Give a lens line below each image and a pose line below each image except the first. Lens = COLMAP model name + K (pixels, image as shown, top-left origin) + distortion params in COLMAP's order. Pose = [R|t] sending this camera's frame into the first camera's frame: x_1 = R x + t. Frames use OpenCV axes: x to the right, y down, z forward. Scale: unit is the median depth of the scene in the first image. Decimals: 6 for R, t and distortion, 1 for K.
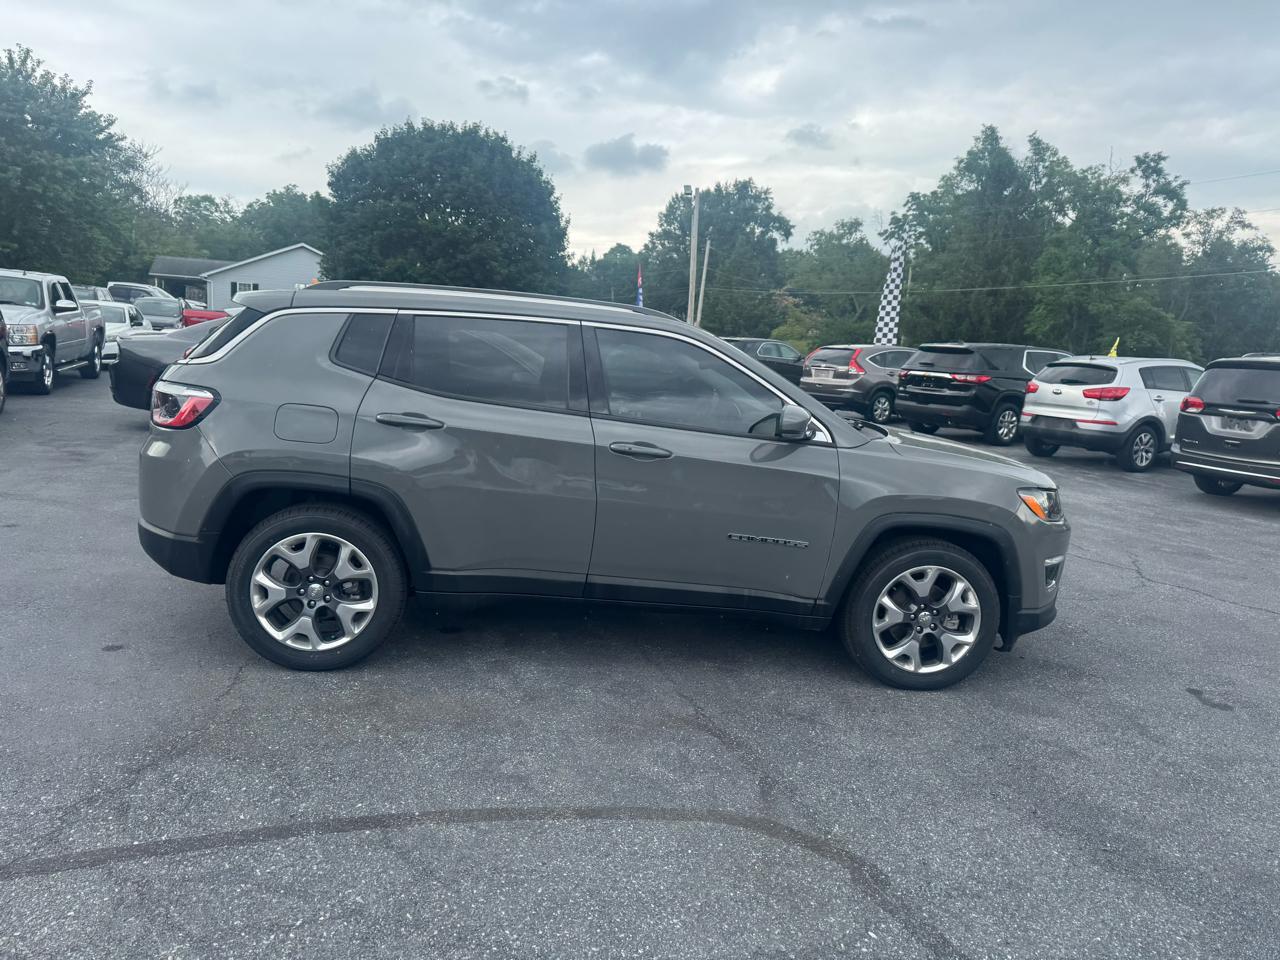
lens RADIAL K [[908.1, 0, 648.2], [0, 908.1, 485.8], [0, 0, 1]] dist [0.028058, -0.033082]
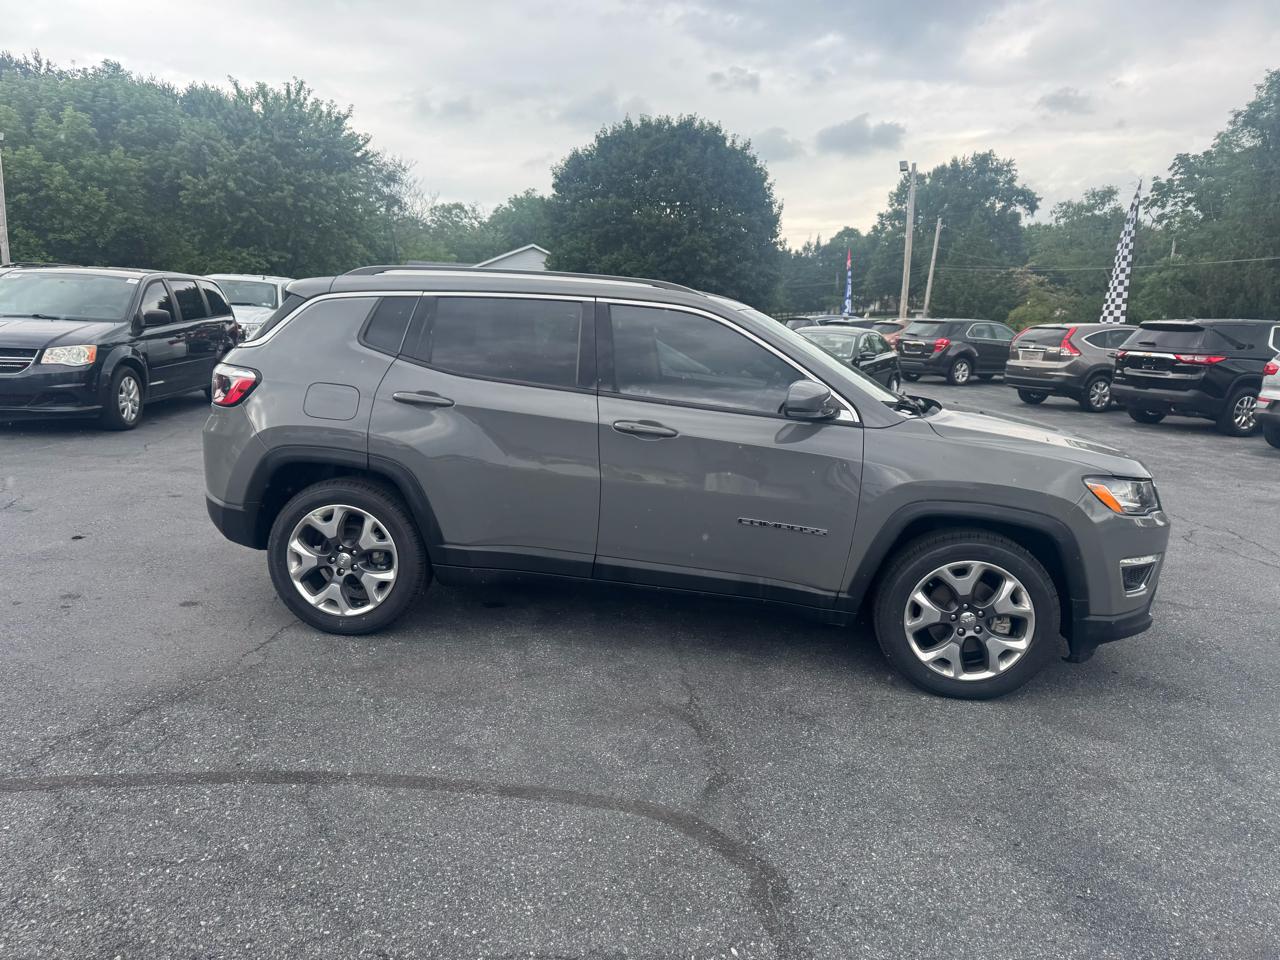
lens RADIAL K [[908.1, 0, 645.1], [0, 908.1, 486.0], [0, 0, 1]] dist [0.028058, -0.033082]
pose [[0.968839, 0.020445, -0.246847, 0.022218], [-0.017759, 0.999756, 0.013102, 0.000864], [0.247054, -0.008310, 0.968966, 0.005597]]
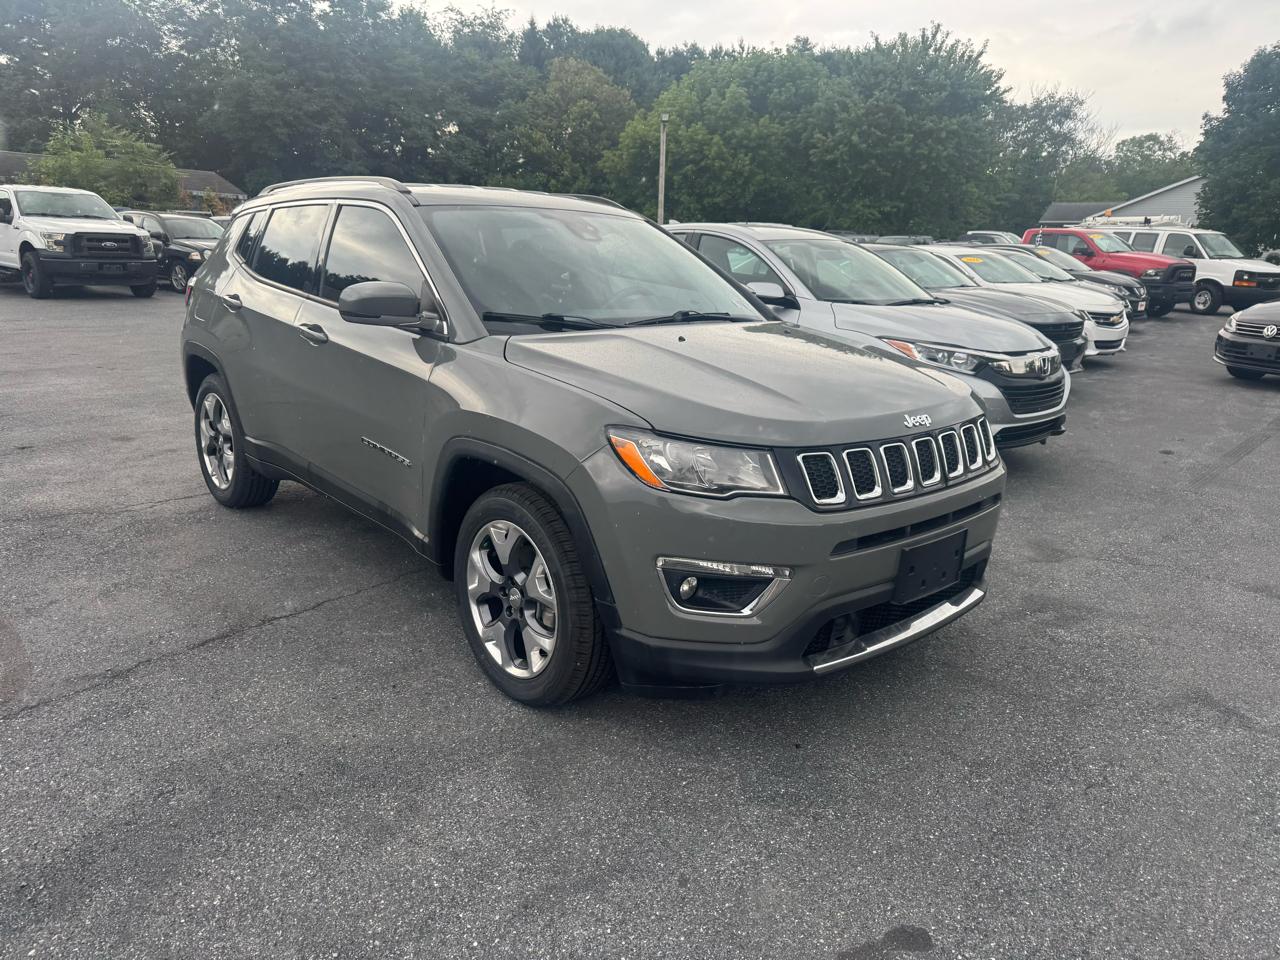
lens RADIAL K [[908.1, 0, 640.6], [0, 908.1, 482.0], [0, 0, 1]] dist [0.028058, -0.033082]
pose [[0.575092, 0.151849, -0.803872, 0.092691], [-0.112683, 0.987960, 0.106009, -0.002569], [0.810291, 0.029618, 0.585279, 0.069299]]
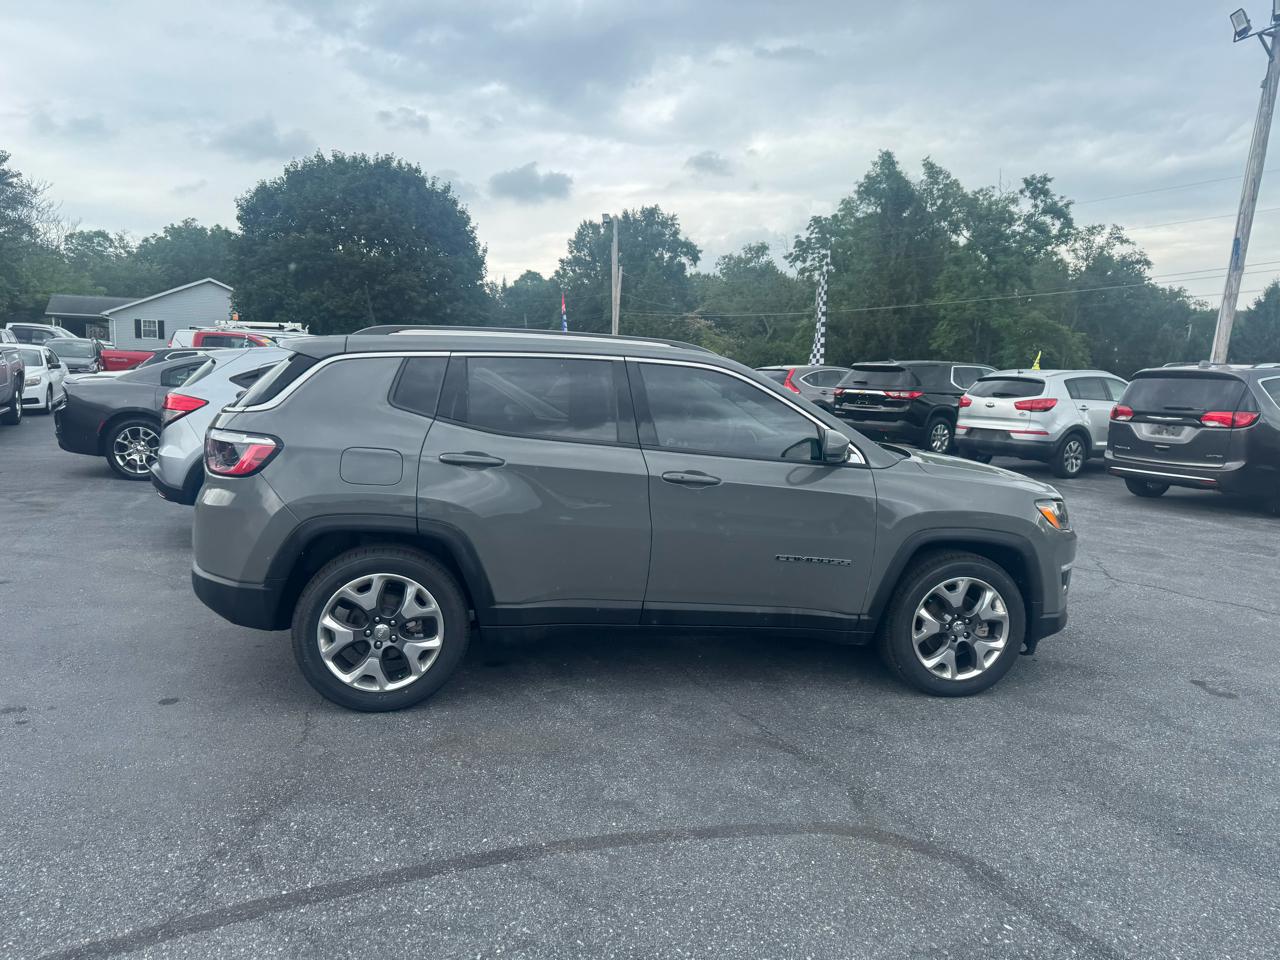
lens RADIAL K [[908.1, 0, 634.6], [0, 908.1, 479.5], [0, 0, 1]] dist [0.028058, -0.033082]
pose [[0.996097, -0.040018, 0.078676, -0.014925], [0.042556, 0.998617, -0.030859, -0.000894], [-0.077333, 0.034086, 0.996422, -0.002735]]
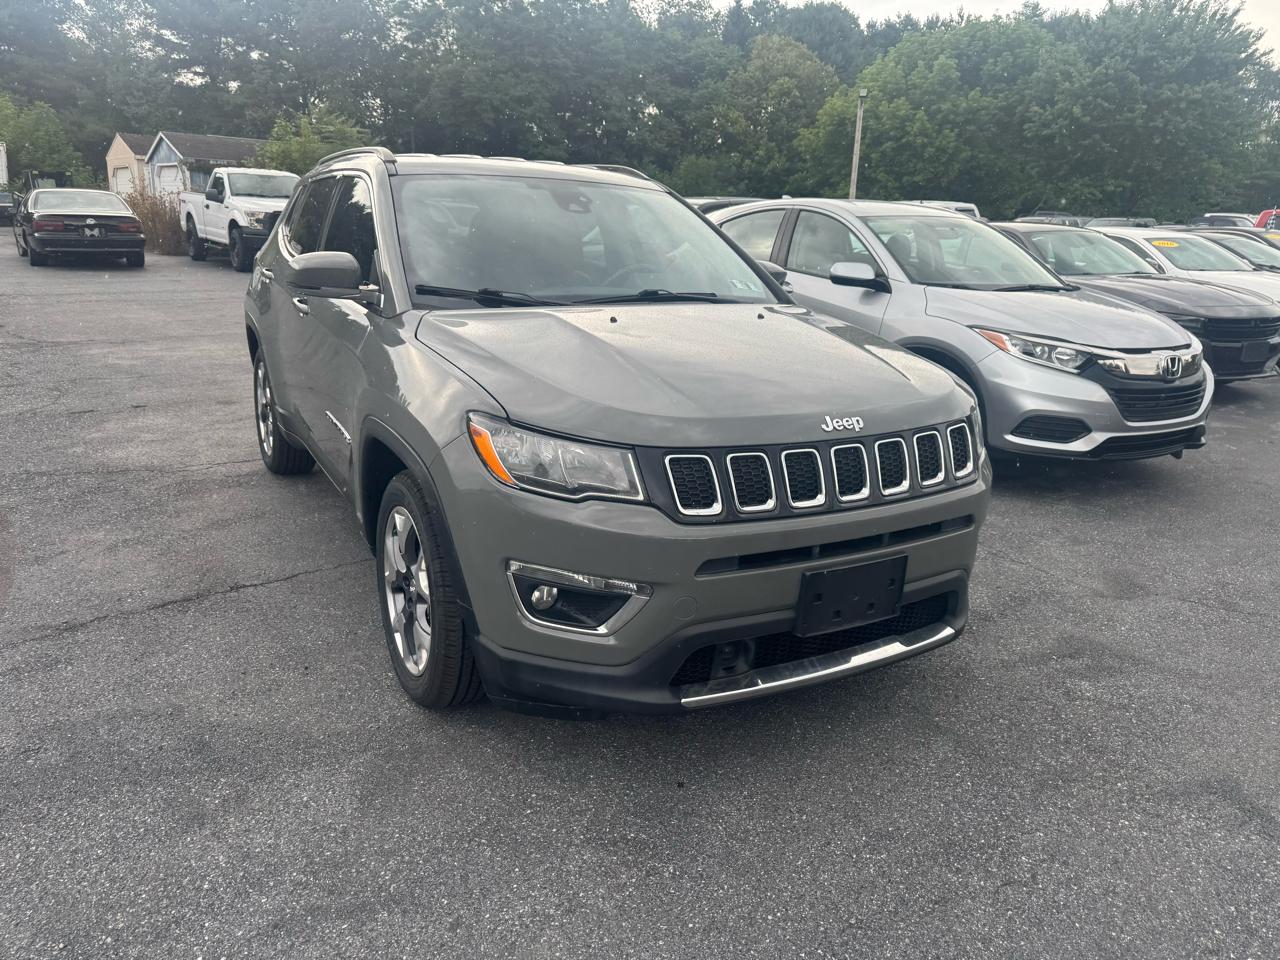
lens RADIAL K [[908.1, 0, 635.5], [0, 908.1, 482.4], [0, 0, 1]] dist [0.028058, -0.033082]
pose [[0.383457, 0.198033, -0.902077, 0.096783], [-0.147368, 0.977346, 0.151914, -0.005327], [0.911726, 0.074685, 0.403954, 0.090343]]
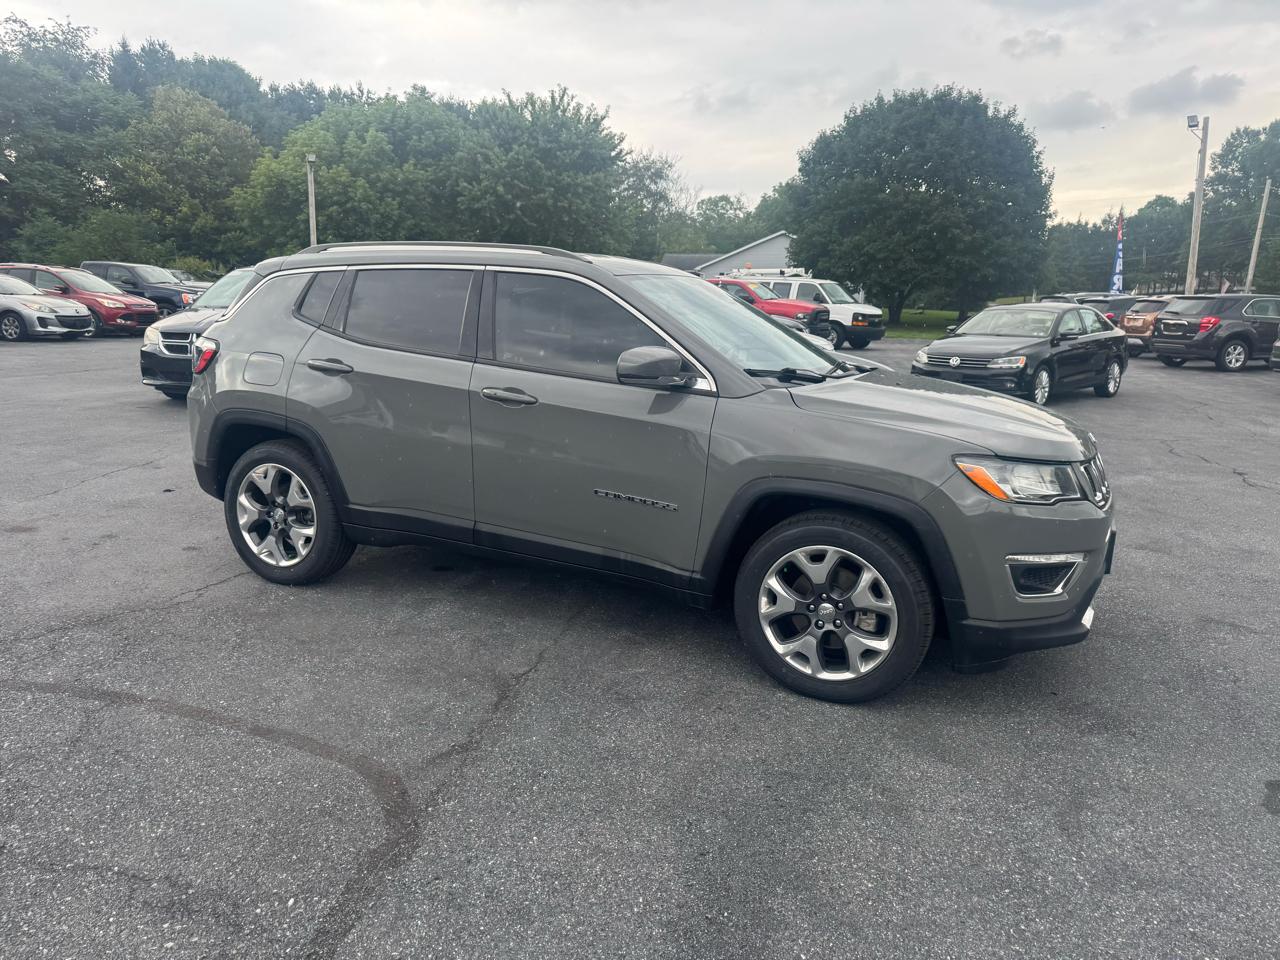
lens RADIAL K [[908.1, 0, 634.8], [0, 908.1, 473.1], [0, 0, 1]] dist [0.028058, -0.033082]
pose [[0.850173, 0.052274, -0.523902, 0.059091], [-0.048234, 0.998608, 0.021367, 0.001483], [0.524289, 0.007104, 0.851511, 0.023460]]
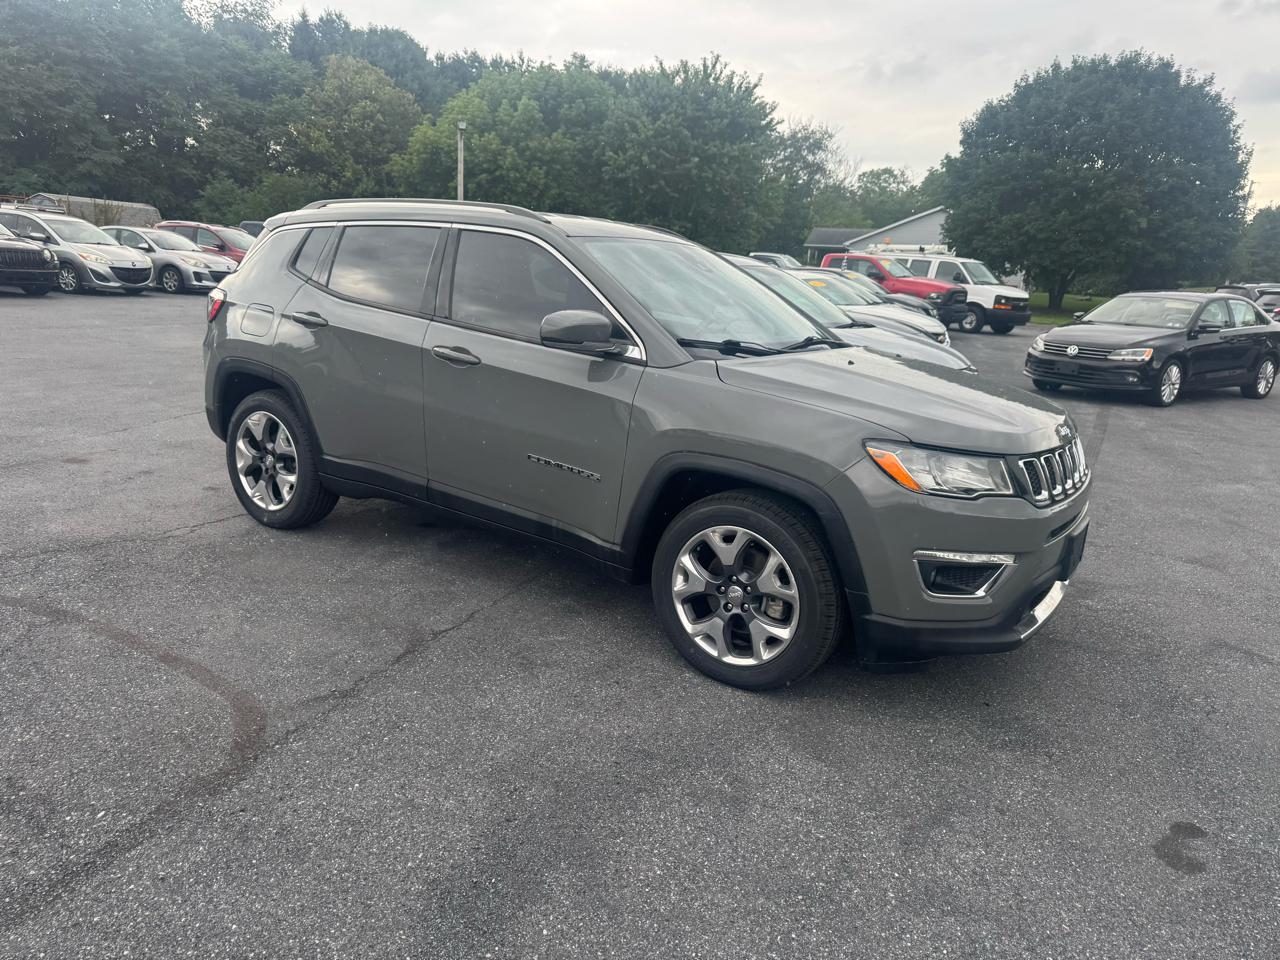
lens RADIAL K [[908.1, 0, 634.7], [0, 908.1, 488.3], [0, 0, 1]] dist [0.028058, -0.033082]
pose [[0.753480, 0.130137, -0.644463, 0.074539], [-0.106360, 0.991431, 0.075848, 0.000700], [0.648811, 0.011395, 0.760864, 0.036941]]
